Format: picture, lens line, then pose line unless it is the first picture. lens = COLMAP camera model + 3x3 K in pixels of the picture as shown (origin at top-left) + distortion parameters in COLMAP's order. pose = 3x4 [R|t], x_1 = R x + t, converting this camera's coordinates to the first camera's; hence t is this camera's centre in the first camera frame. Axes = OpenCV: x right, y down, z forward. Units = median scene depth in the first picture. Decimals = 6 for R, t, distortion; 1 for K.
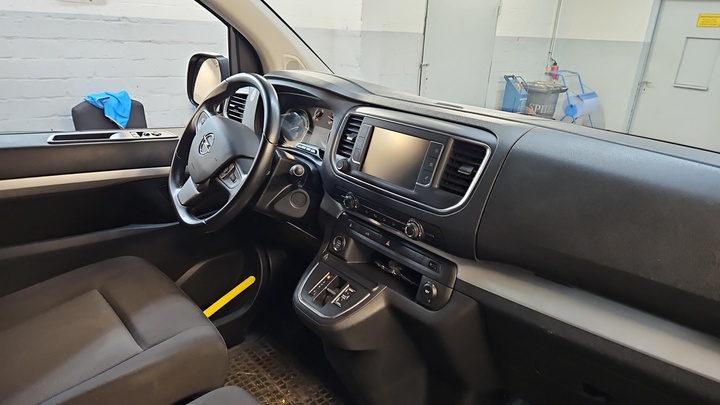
lens RADIAL K [[470.4, 0, 356.9], [0, 470.4, 207.9], [0, 0, 1]] dist [-0.001321, -0.005428]
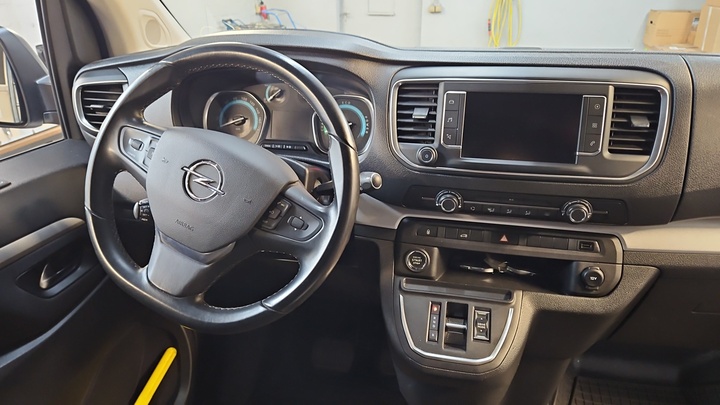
lens RADIAL K [[479.6, 0, 360.0], [0, 479.6, 202.5], [0, 0, 1]] dist [-0.001623, -0.003916]
pose [[0.801355, -0.300362, 0.517313, -0.472325], [0.253757, 0.953822, 0.160719, -0.154285], [-0.541699, 0.002479, 0.840569, 0.428232]]
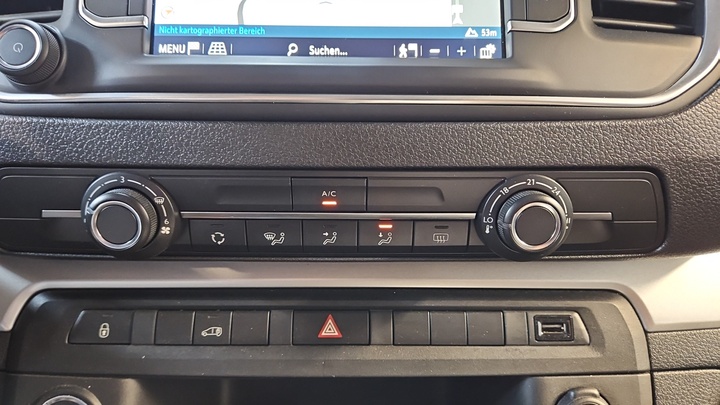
lens RADIAL K [[470.4, 0, 356.9], [0, 470.4, 207.9], [0, 0, 1]] dist [-0.001321, -0.005428]
pose [[0.628796, -0.192471, 0.753373, -0.099923], [0.283870, 0.958829, 0.008031, 0.011881], [-0.723901, 0.208810, 0.657545, 0.738035]]
